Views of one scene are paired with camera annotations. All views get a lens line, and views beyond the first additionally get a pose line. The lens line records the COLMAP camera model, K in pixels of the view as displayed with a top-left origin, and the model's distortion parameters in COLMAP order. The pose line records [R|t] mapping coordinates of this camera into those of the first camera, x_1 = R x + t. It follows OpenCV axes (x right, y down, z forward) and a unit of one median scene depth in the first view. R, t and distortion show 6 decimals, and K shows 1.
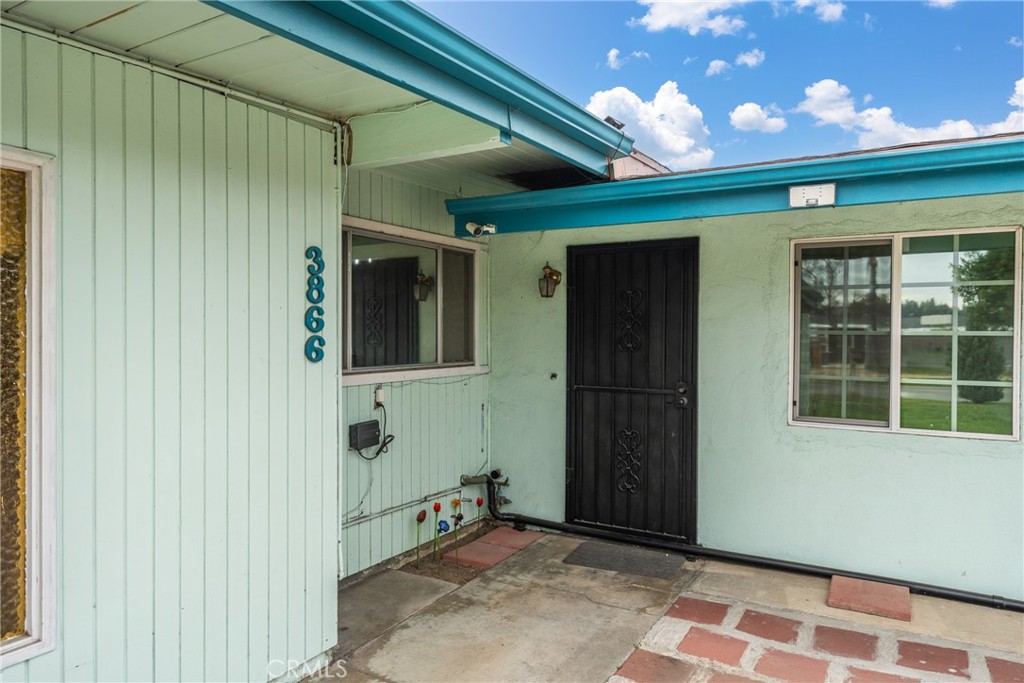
lens RADIAL K [[675.6, 0, 508.7], [0, 675.6, 334.9], [0, 0, 1]] dist [-0.005878, 0.005099]
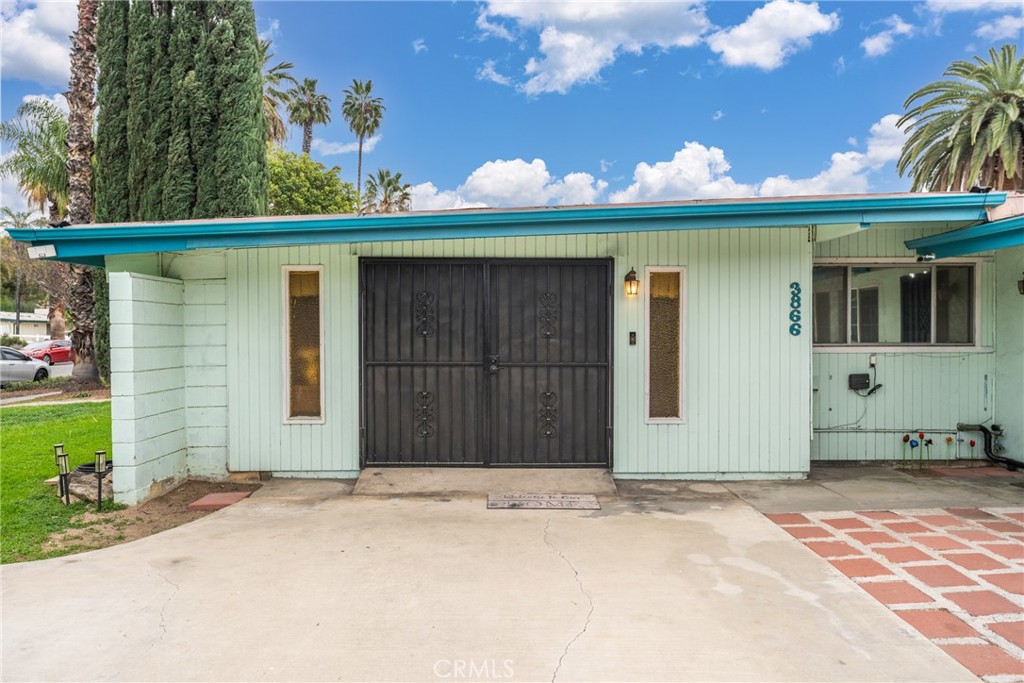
lens RADIAL K [[675.6, 0, 511.5], [0, 675.6, 337.0], [0, 0, 1]] dist [-0.005878, 0.005099]
pose [[0.525692, -0.001522, -0.850674, 0.781081], [0.001061, 0.999999, -0.001134, 0.033720], [0.850674, -0.000307, 0.525693, -0.664284]]
